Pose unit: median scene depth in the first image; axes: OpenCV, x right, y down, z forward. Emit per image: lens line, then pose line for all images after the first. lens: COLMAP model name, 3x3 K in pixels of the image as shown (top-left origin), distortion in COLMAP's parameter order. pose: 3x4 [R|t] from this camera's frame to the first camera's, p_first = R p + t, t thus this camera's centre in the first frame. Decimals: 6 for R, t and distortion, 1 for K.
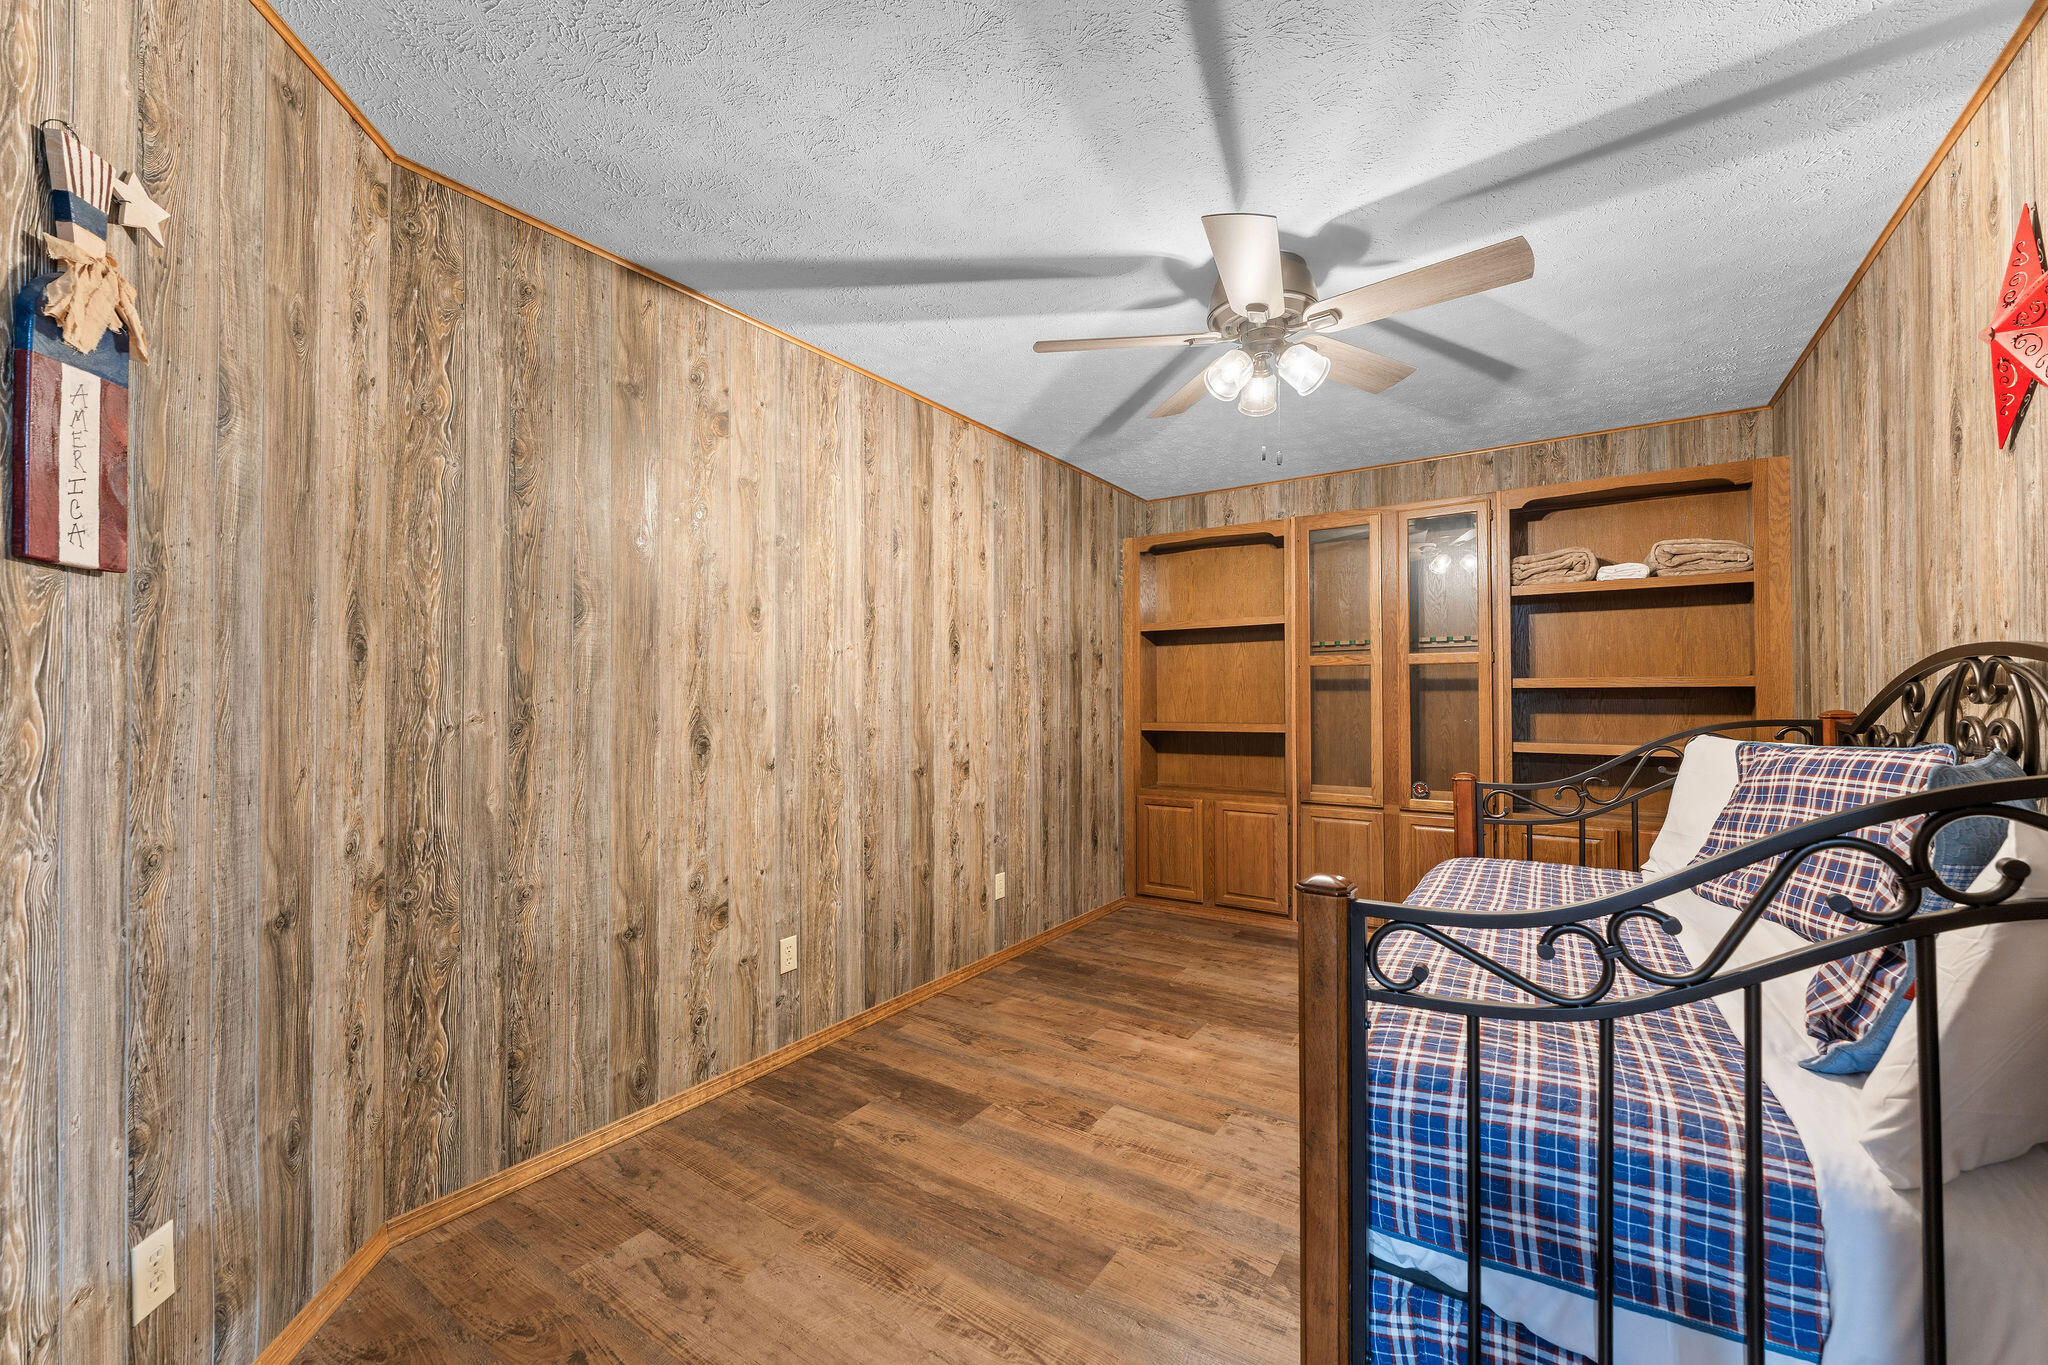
lens RADIAL K [[812.7, 0, 1013.1], [0, 812.7, 690.0], [0, 0, 1]] dist [0.000303, -0.000933]
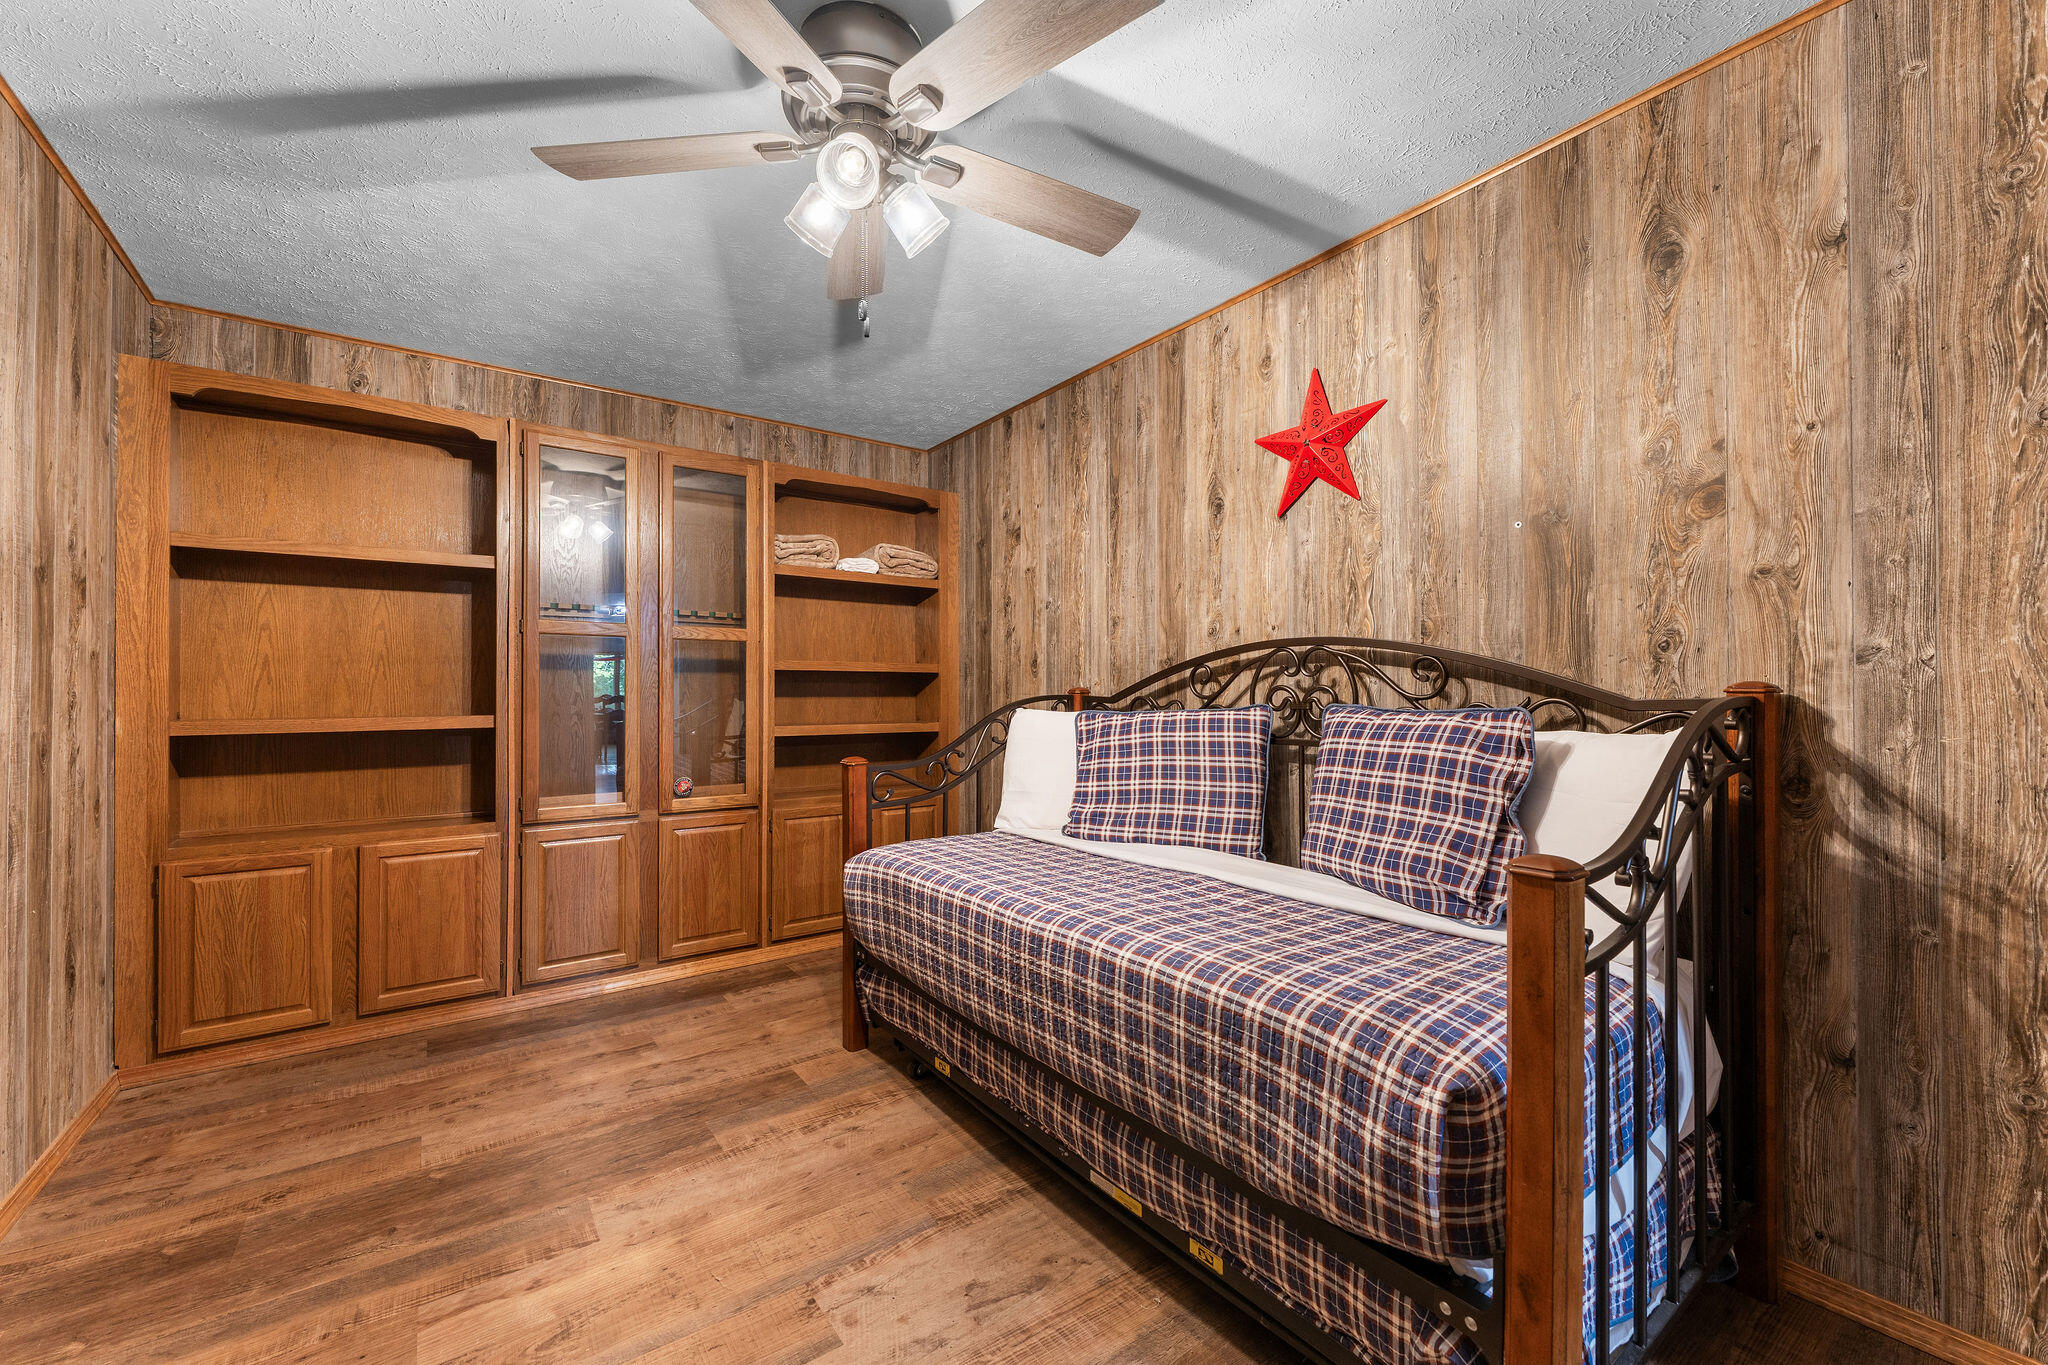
lens RADIAL K [[812.7, 0, 1023.0], [0, 812.7, 689.7], [0, 0, 1]] dist [0.000303, -0.000933]
pose [[0.333904, 0.006222, 0.942586, -0.176866], [-0.009710, 0.999948, -0.003161, 0.019783], [-0.942557, -0.008097, 0.333947, 0.374758]]
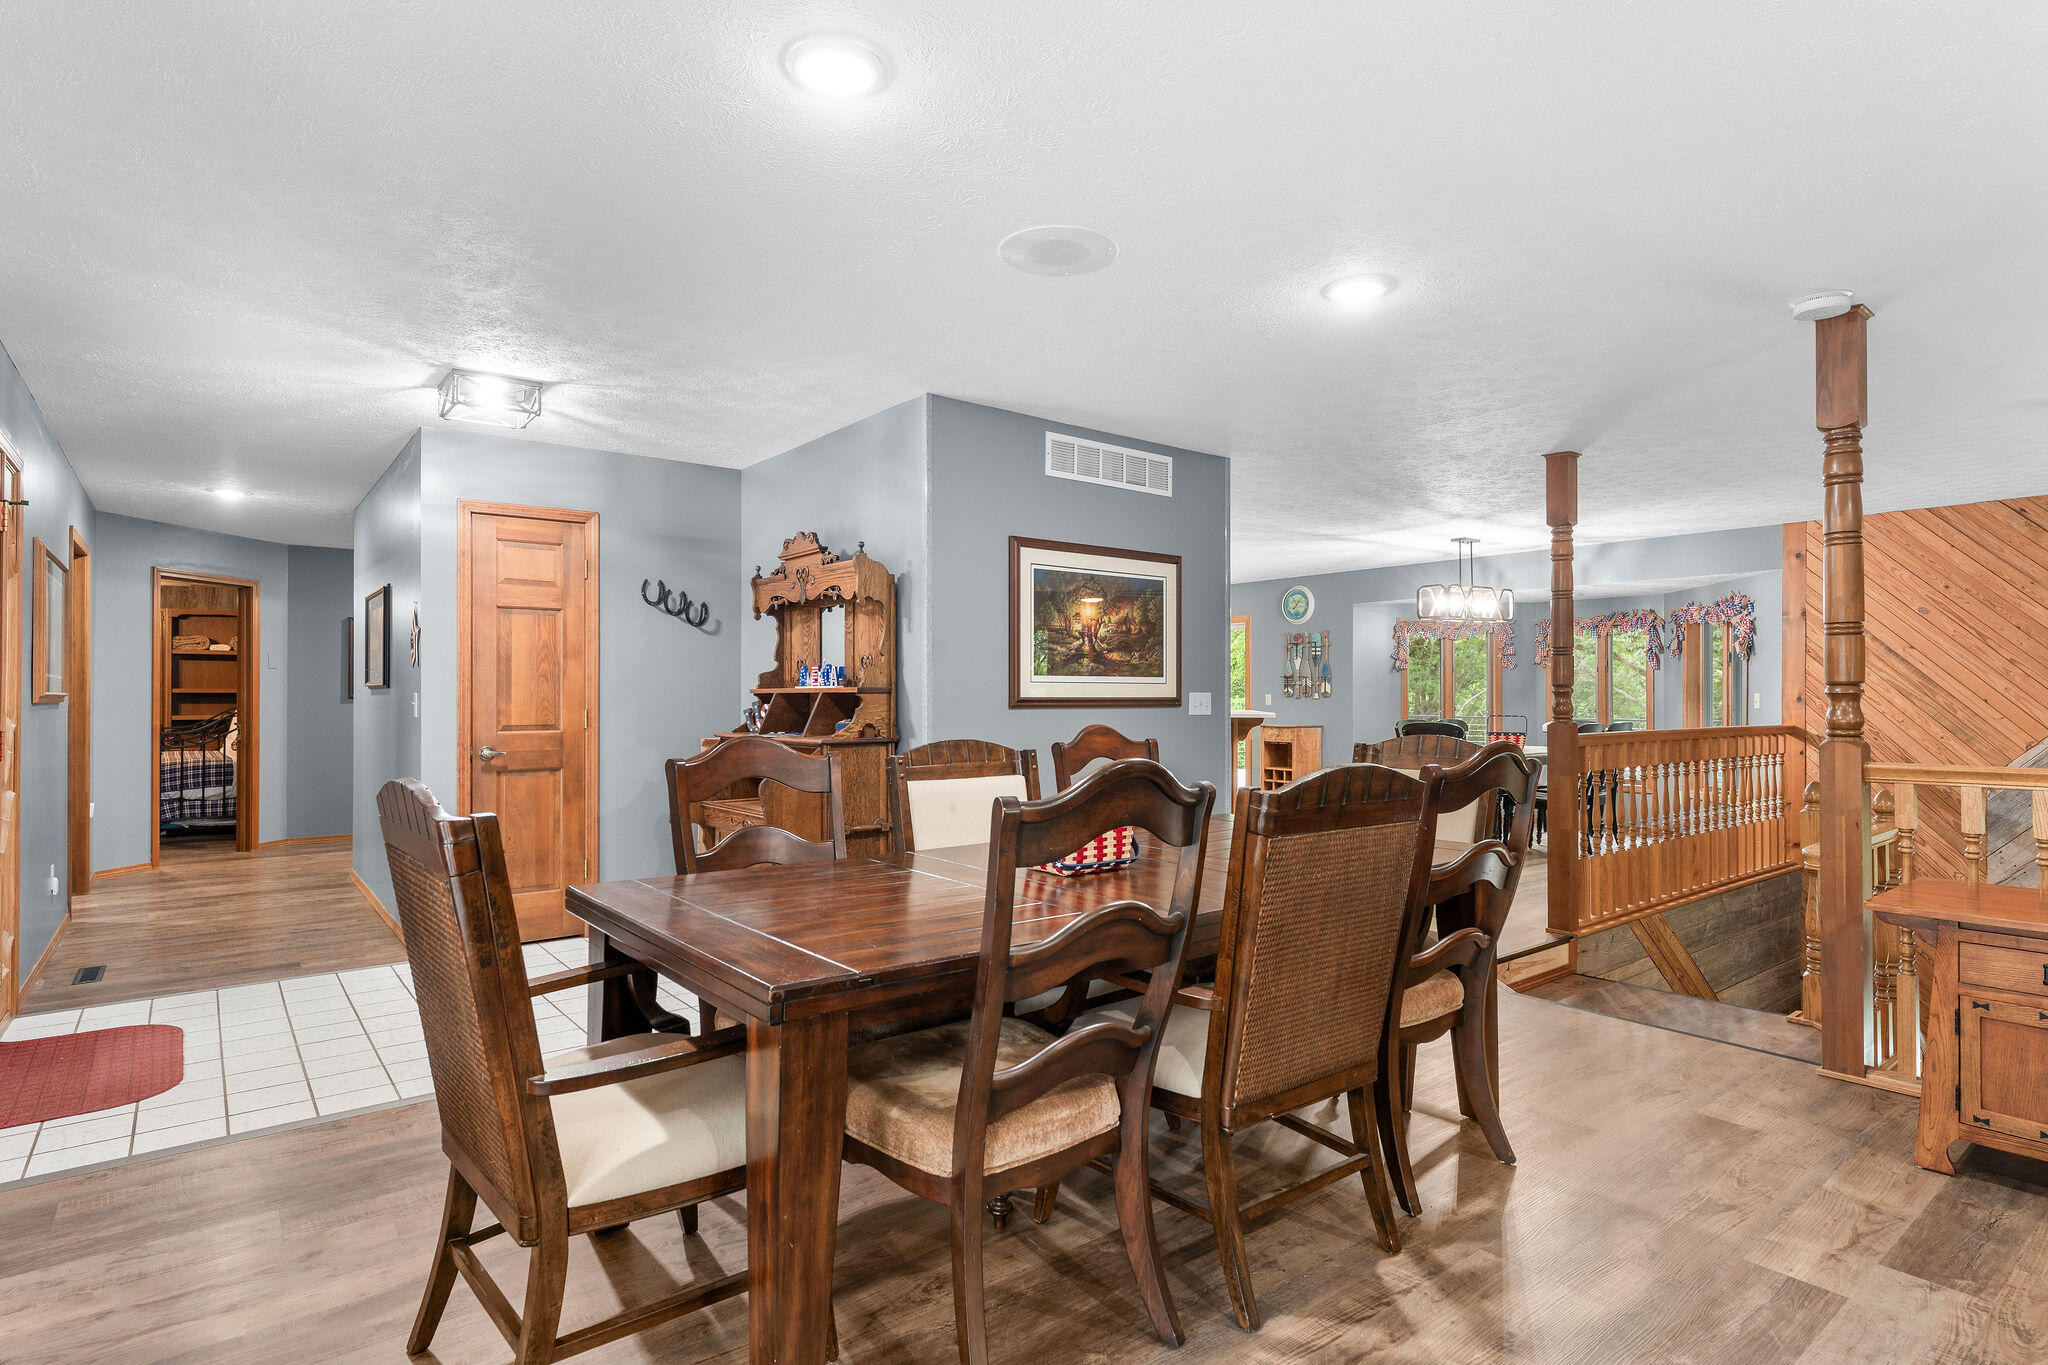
lens RADIAL K [[1045.2, 0, 1015.4], [0, 1045.2, 684.0], [0, 0, 1]] dist [0.001248, -0.000072]
pose [[0.297261, 0.010341, 0.954740, -1.408328], [-0.015352, 0.999864, -0.006050, -0.042727], [-0.954673, -0.012859, 0.297379, -2.026338]]
